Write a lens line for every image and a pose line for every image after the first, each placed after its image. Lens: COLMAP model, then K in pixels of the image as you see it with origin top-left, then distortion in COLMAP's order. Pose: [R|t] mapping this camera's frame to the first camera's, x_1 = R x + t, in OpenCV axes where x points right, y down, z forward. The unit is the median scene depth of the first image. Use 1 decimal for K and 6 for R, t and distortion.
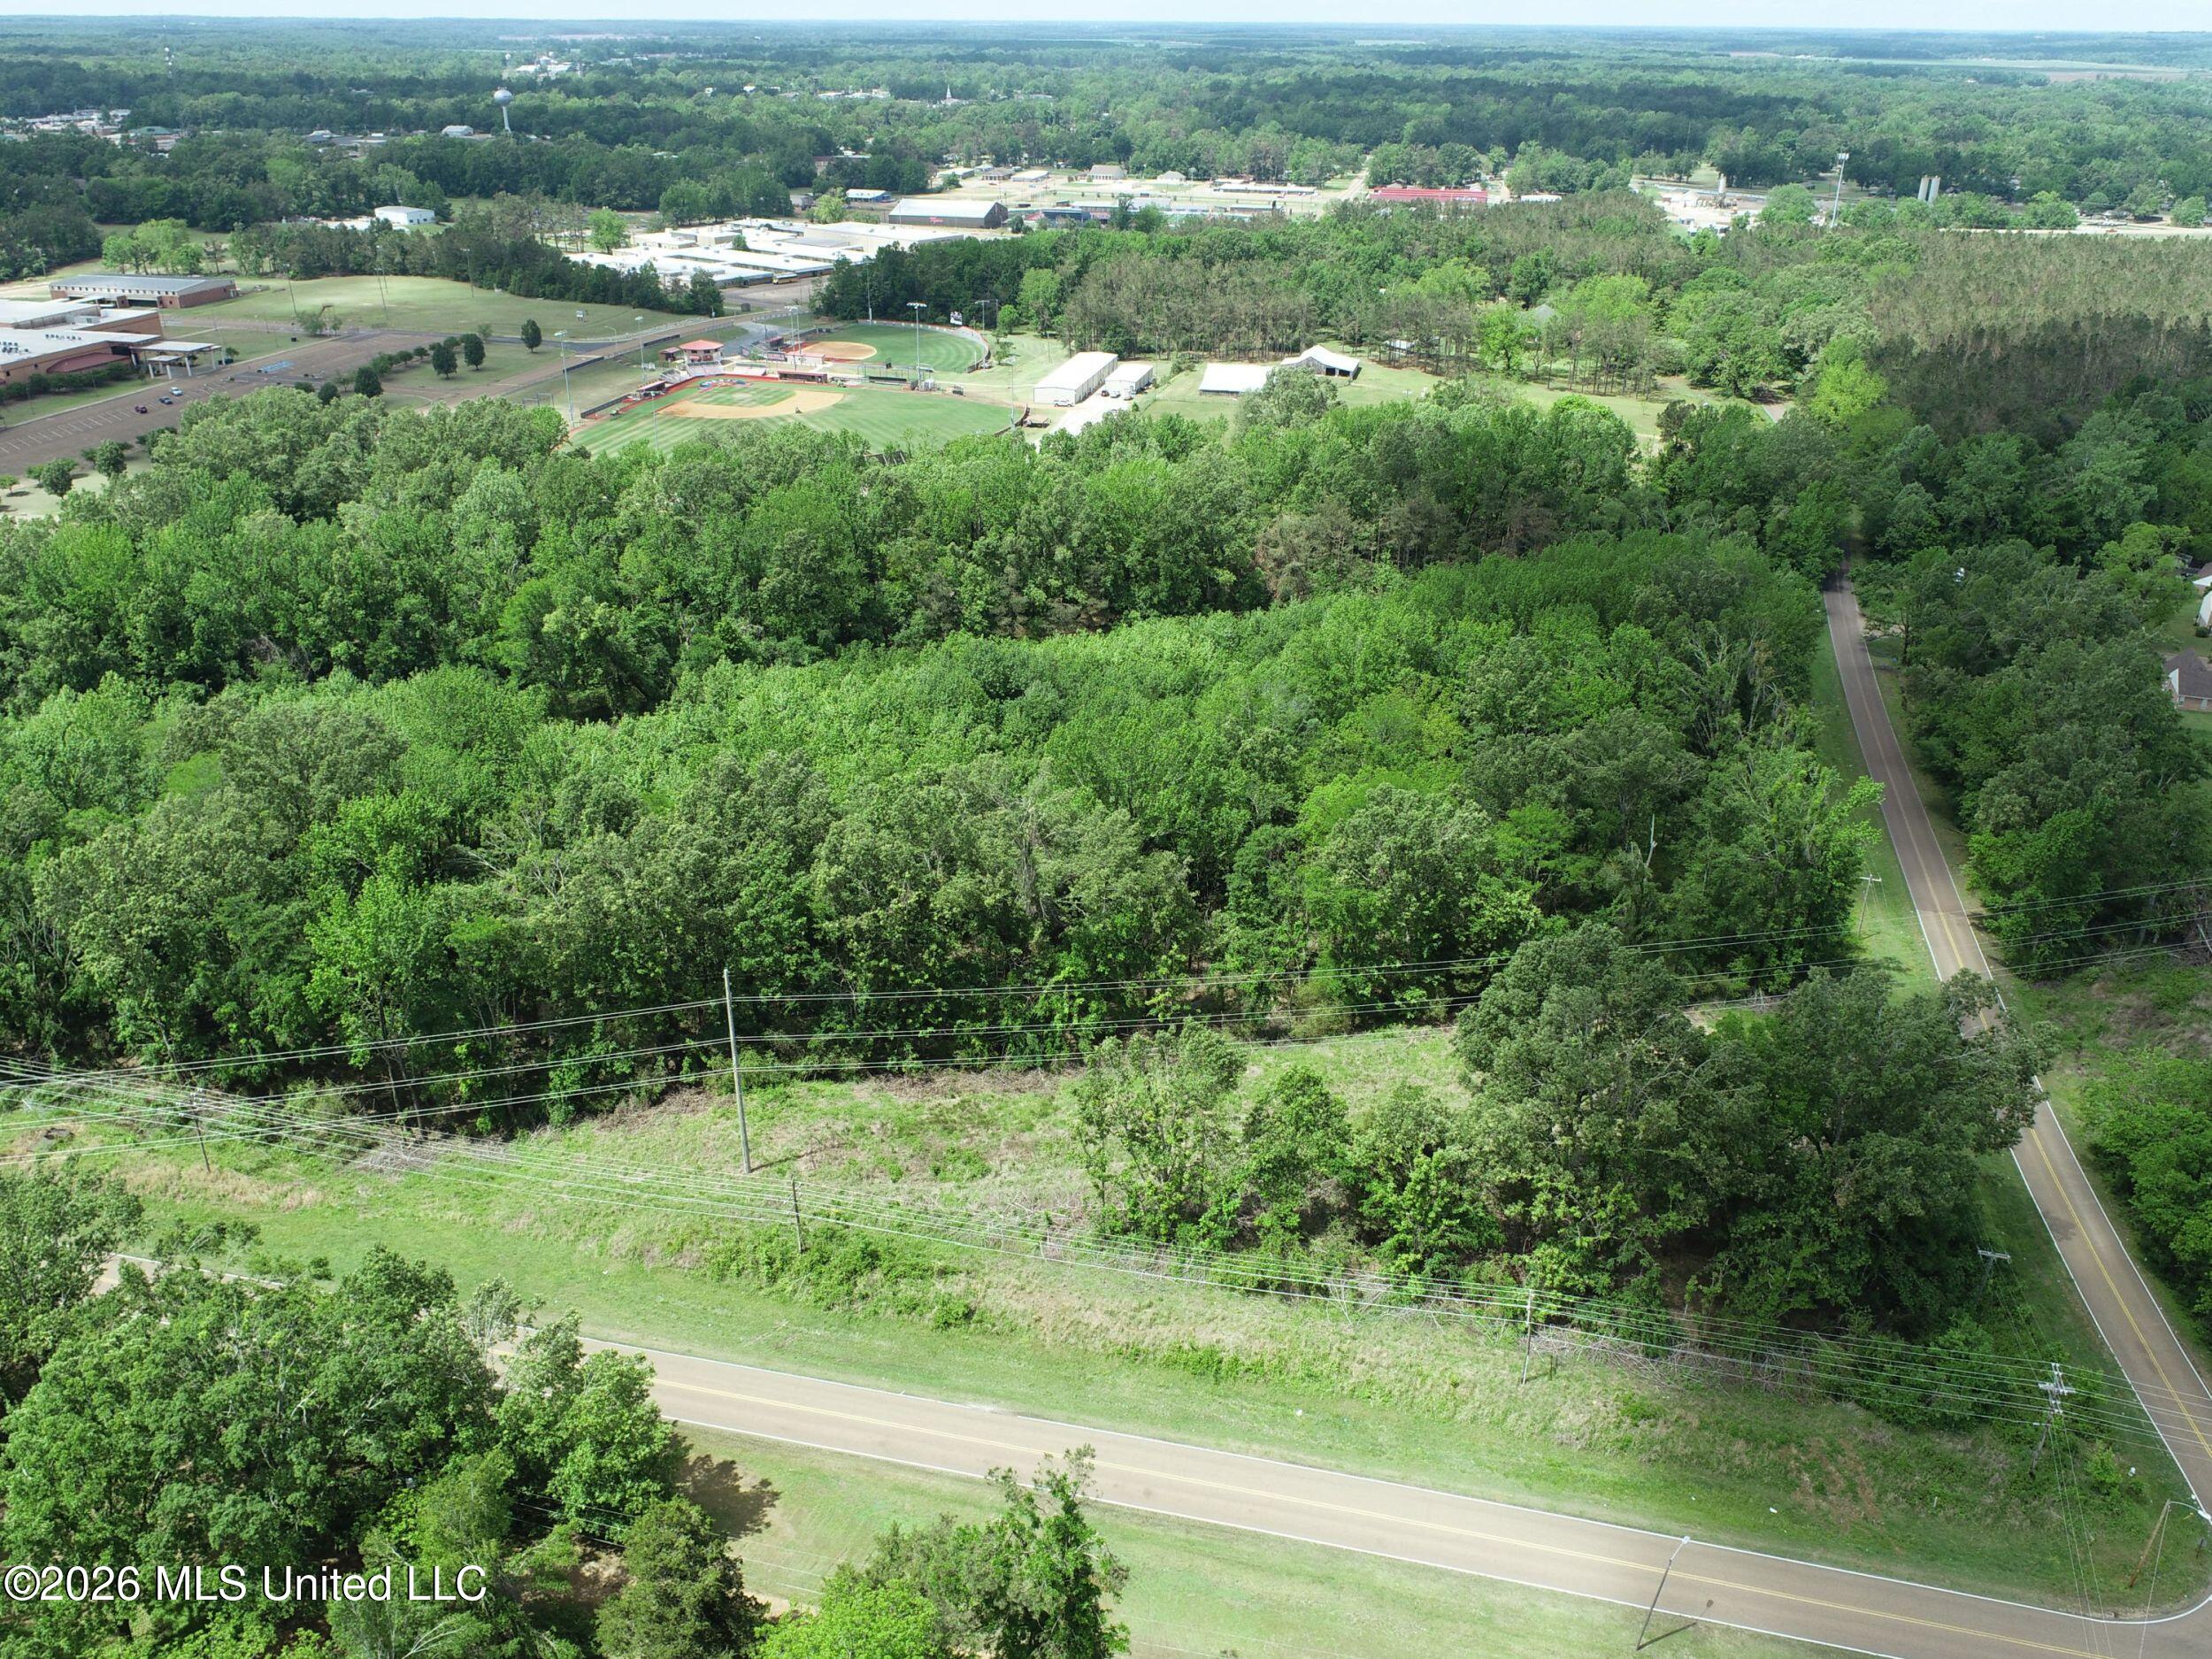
lens RADIAL K [[1669.4, 0, 1096.7], [0, 1669.4, 841.2], [0, 0, 1]] dist [-0.017370, 0.007507]
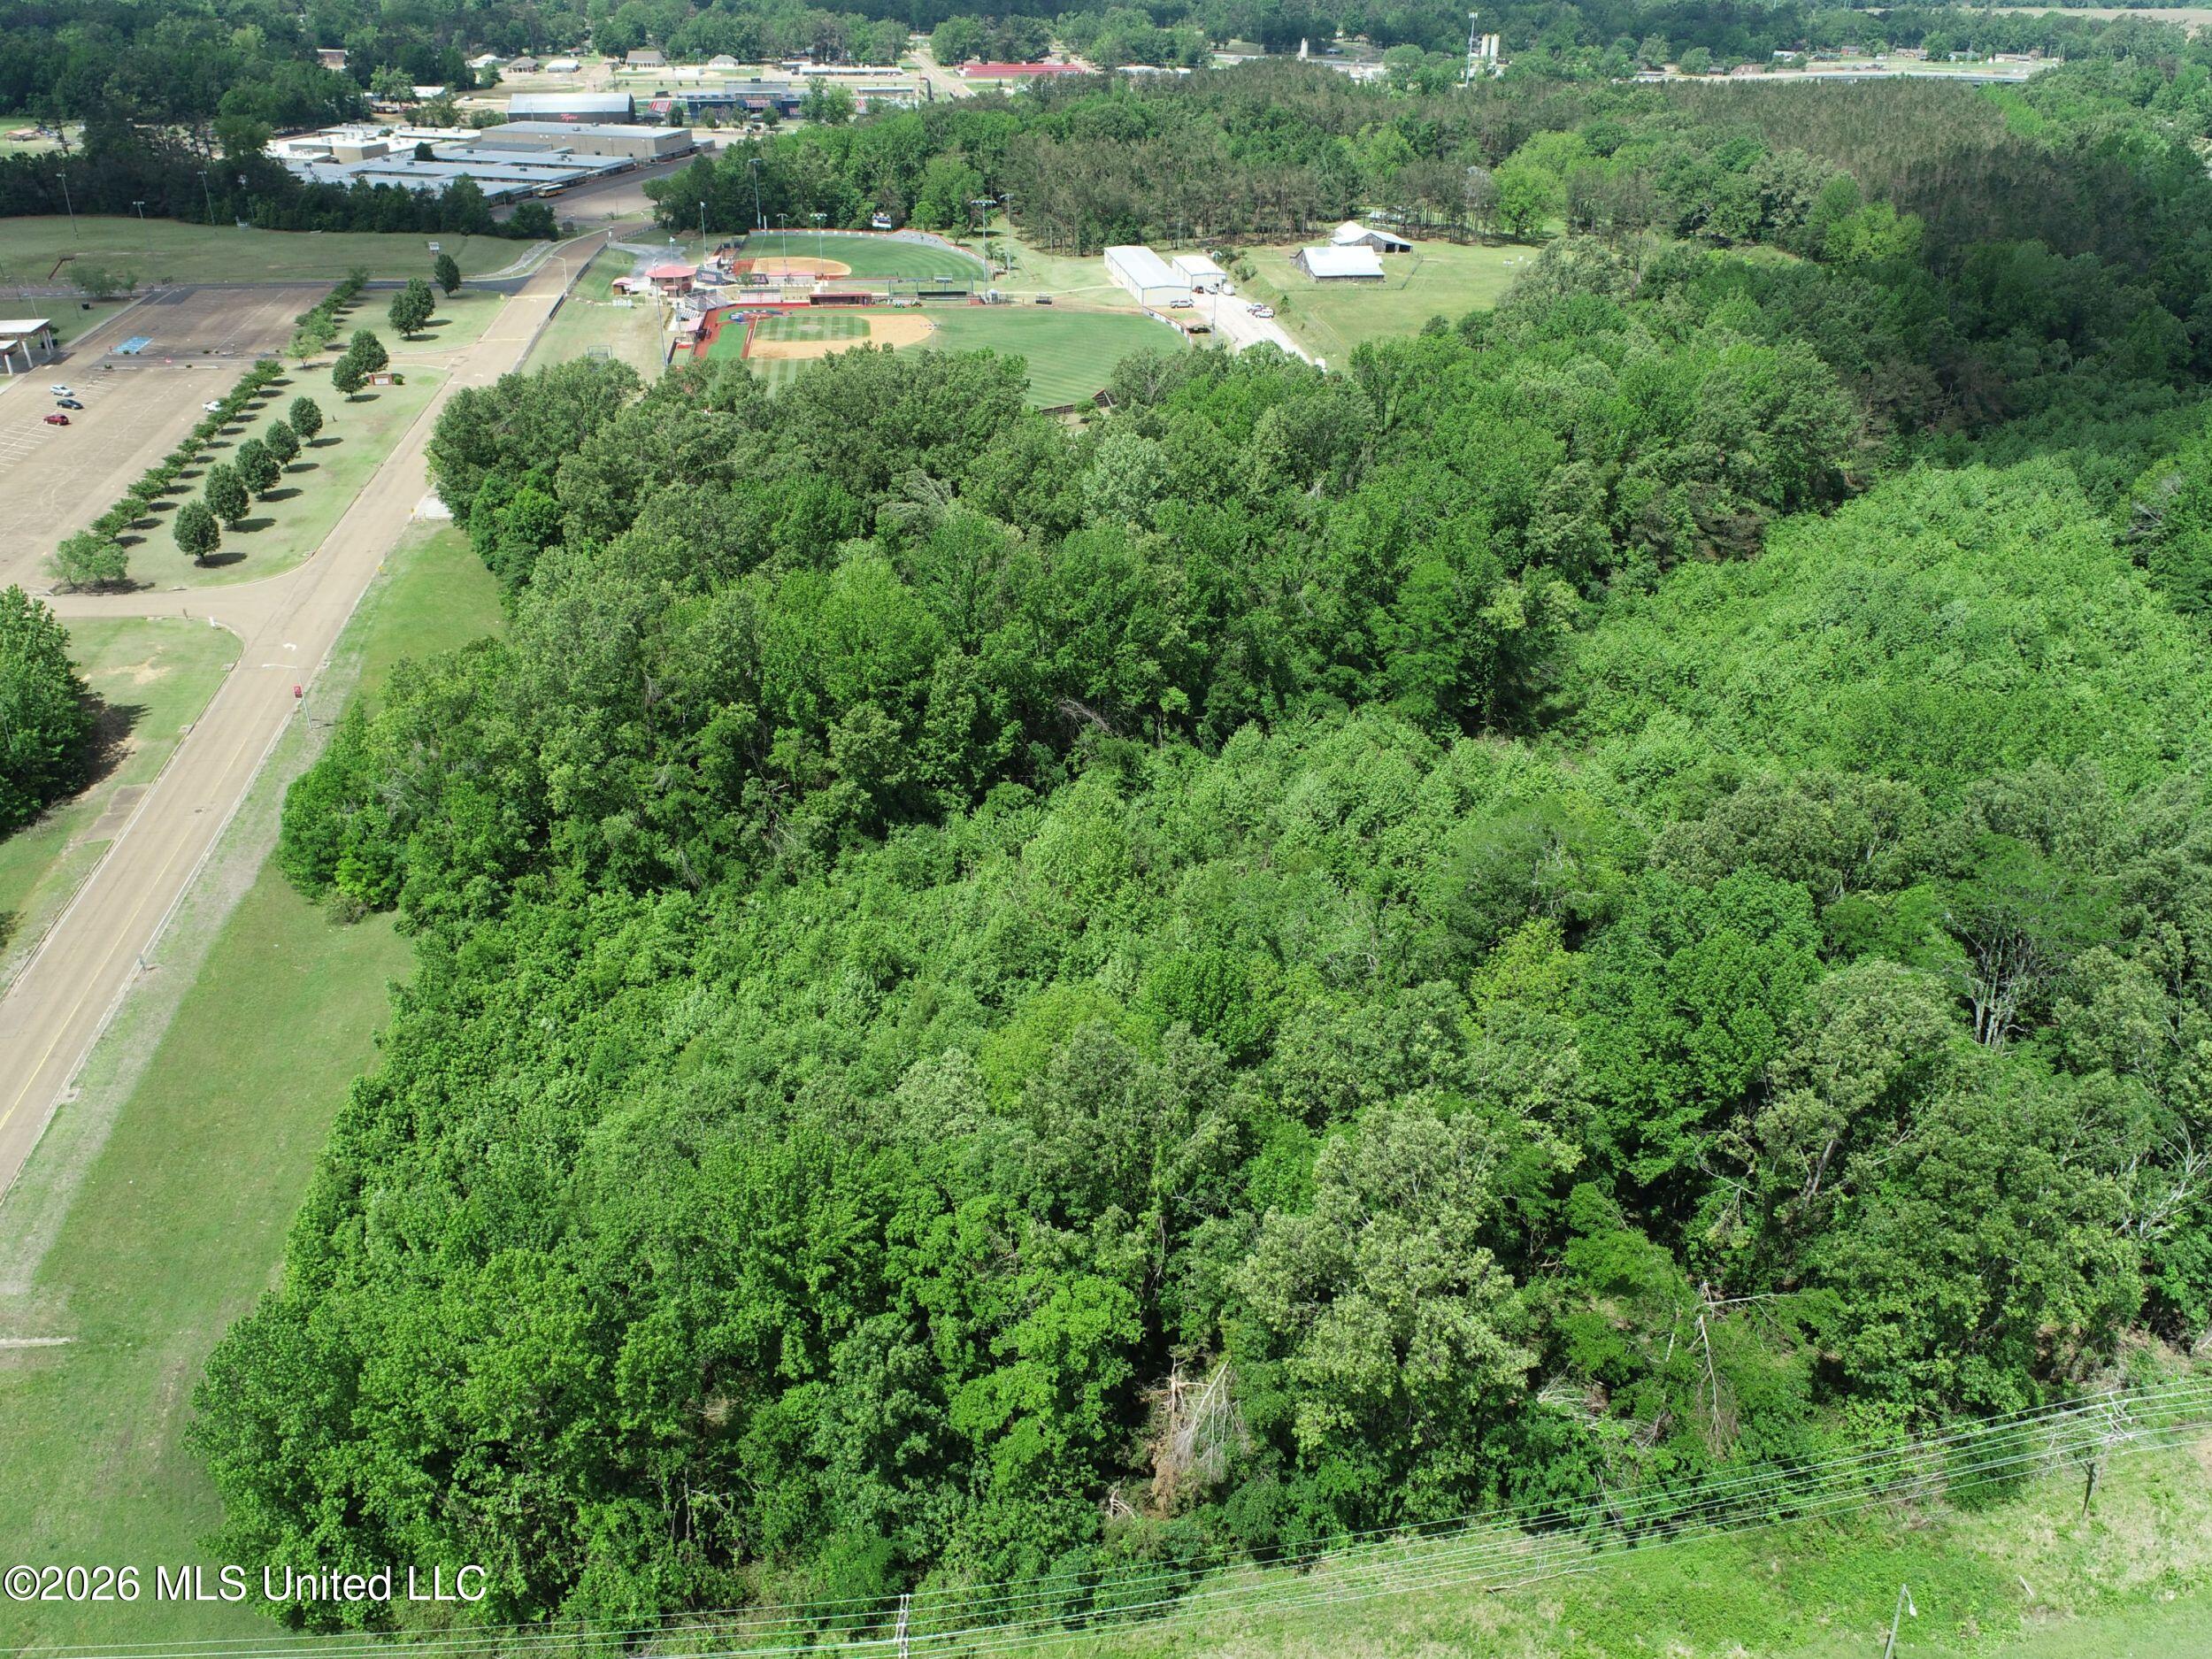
lens RADIAL K [[1669.4, 0, 1110.3], [0, 1669.4, 829.5], [0, 0, 1]] dist [-0.017370, 0.007507]
pose [[0.915016, -0.193709, 0.353868, -0.401135], [0.175319, 0.980952, 0.083646, -0.067211], [-0.363331, -0.014497, 0.931548, 0.180265]]
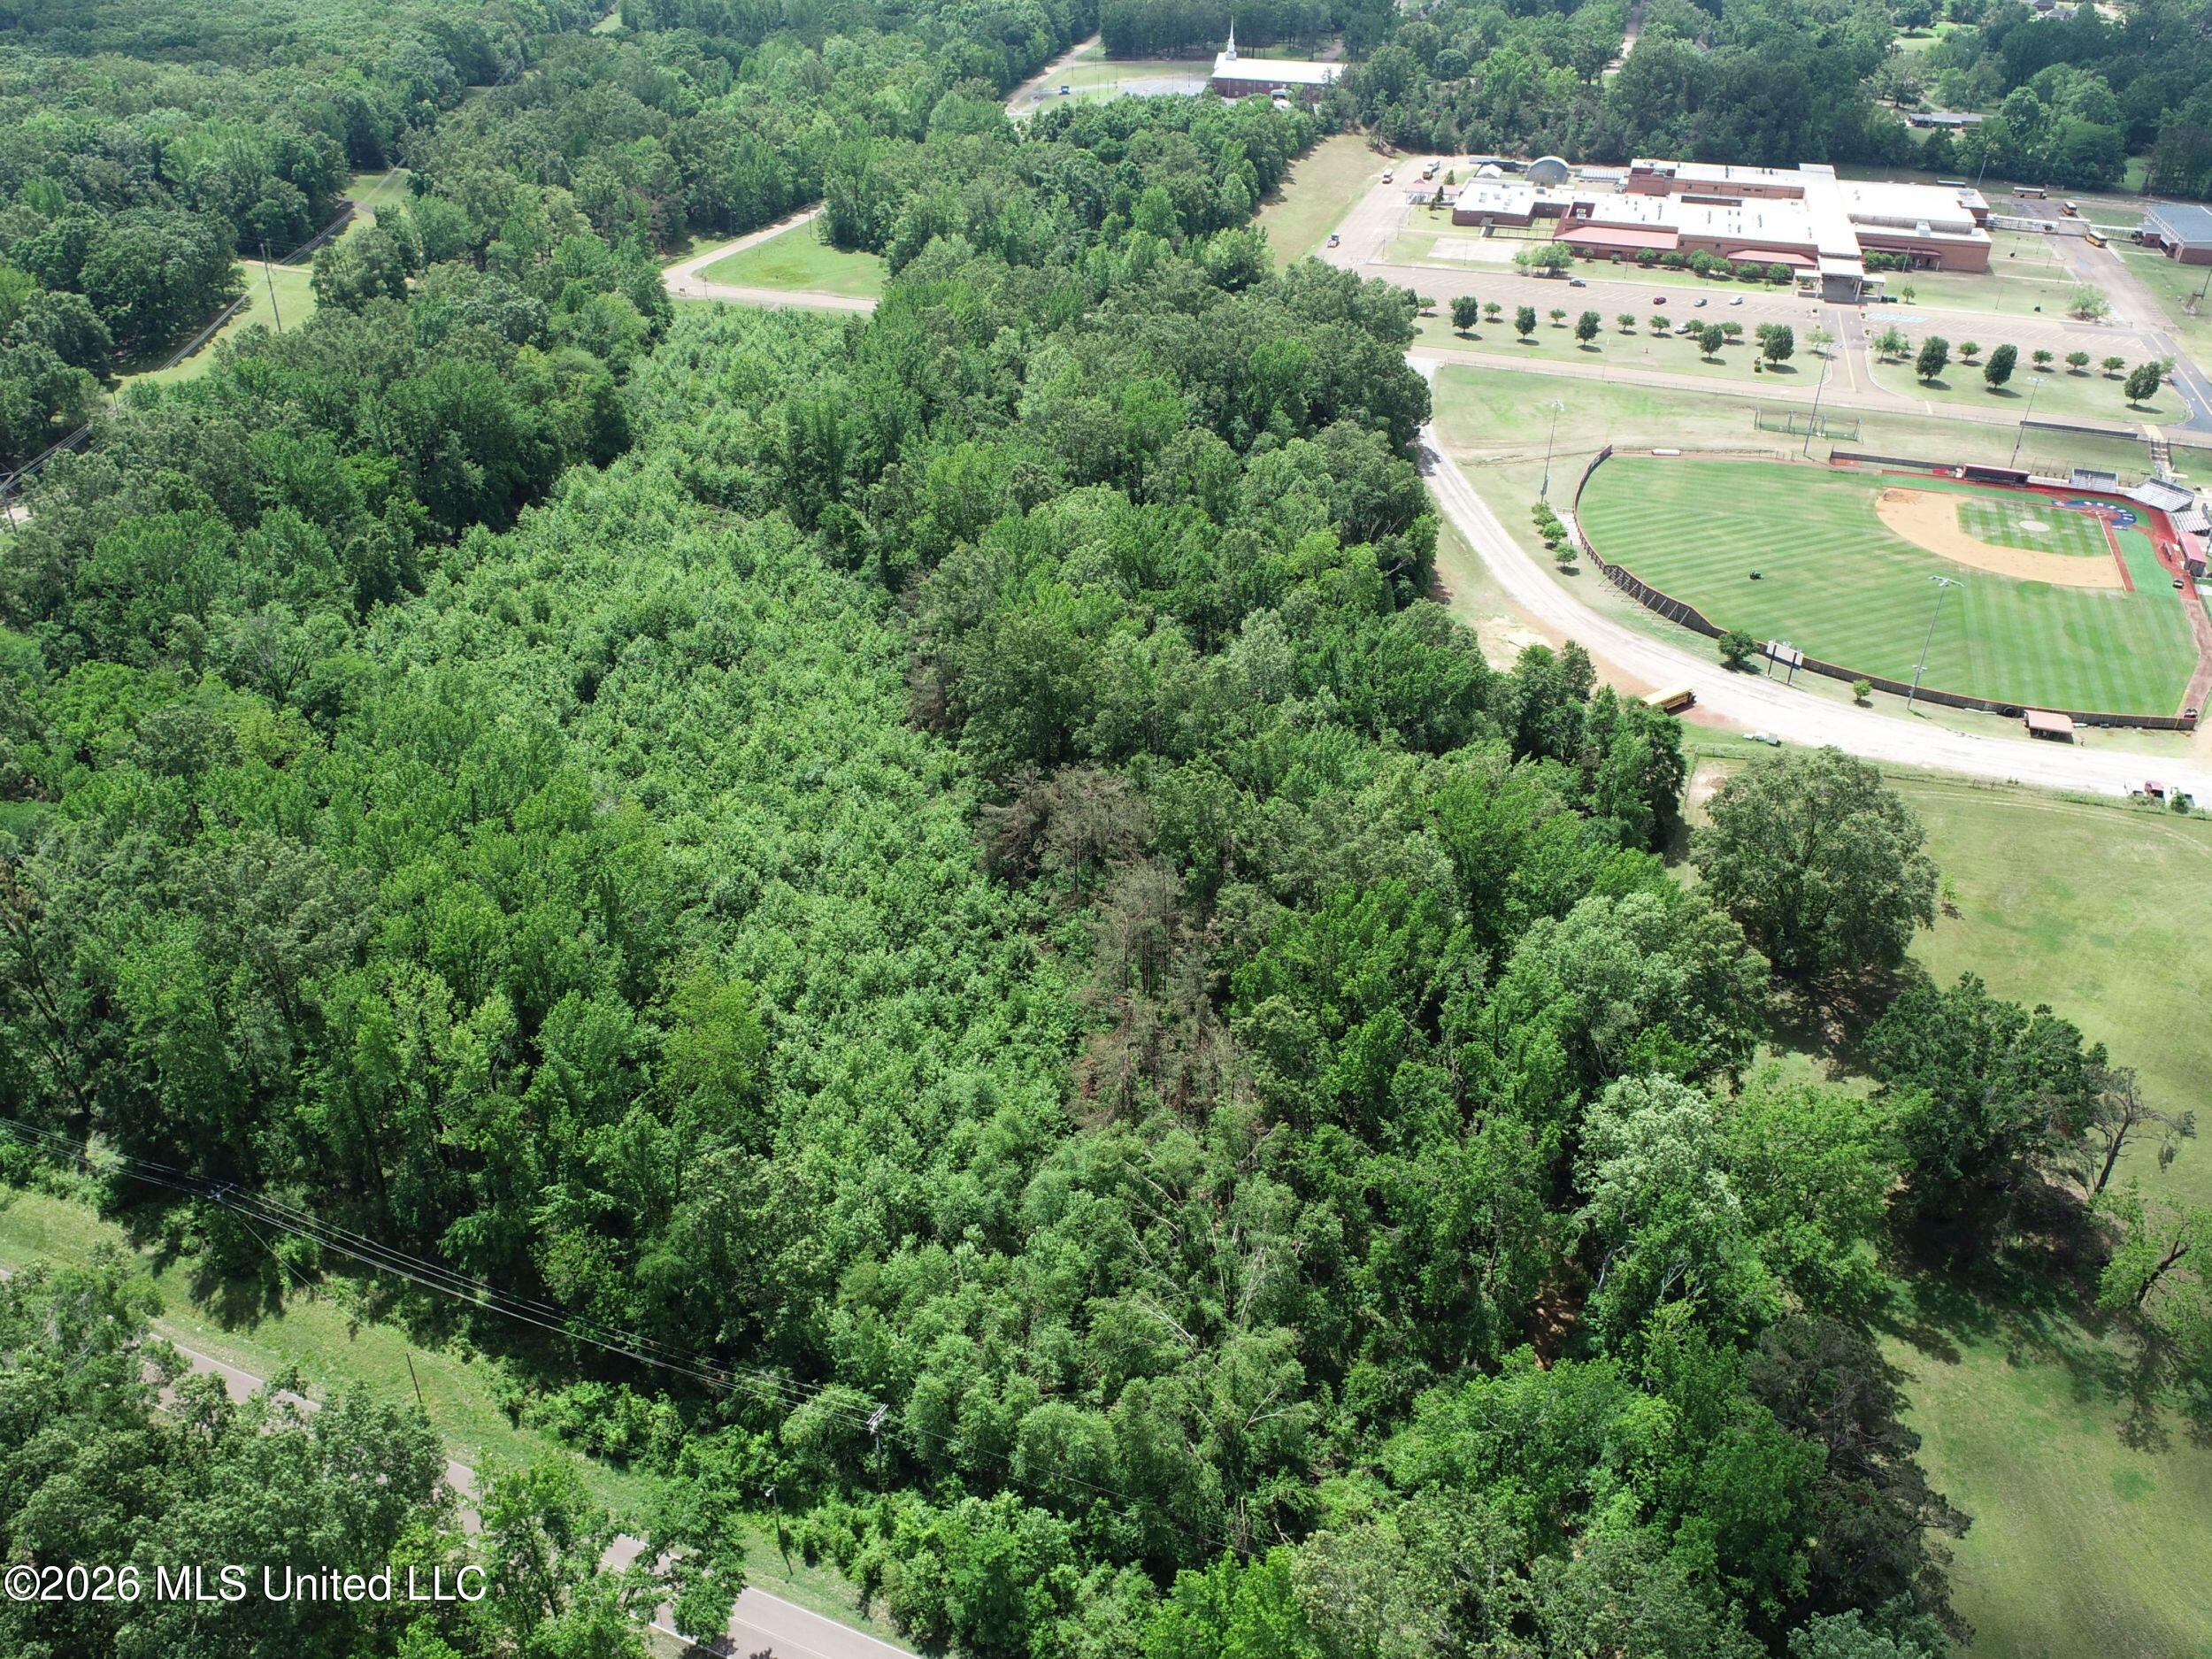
lens RADIAL K [[1669.4, 0, 1101.1], [0, 1669.4, 826.3], [0, 0, 1]] dist [-0.017370, 0.007507]
pose [[-0.084898, 0.513285, -0.854008, 0.443739], [-0.454428, 0.742825, 0.491636, -0.326201], [0.886728, 0.429825, 0.170187, 0.584304]]
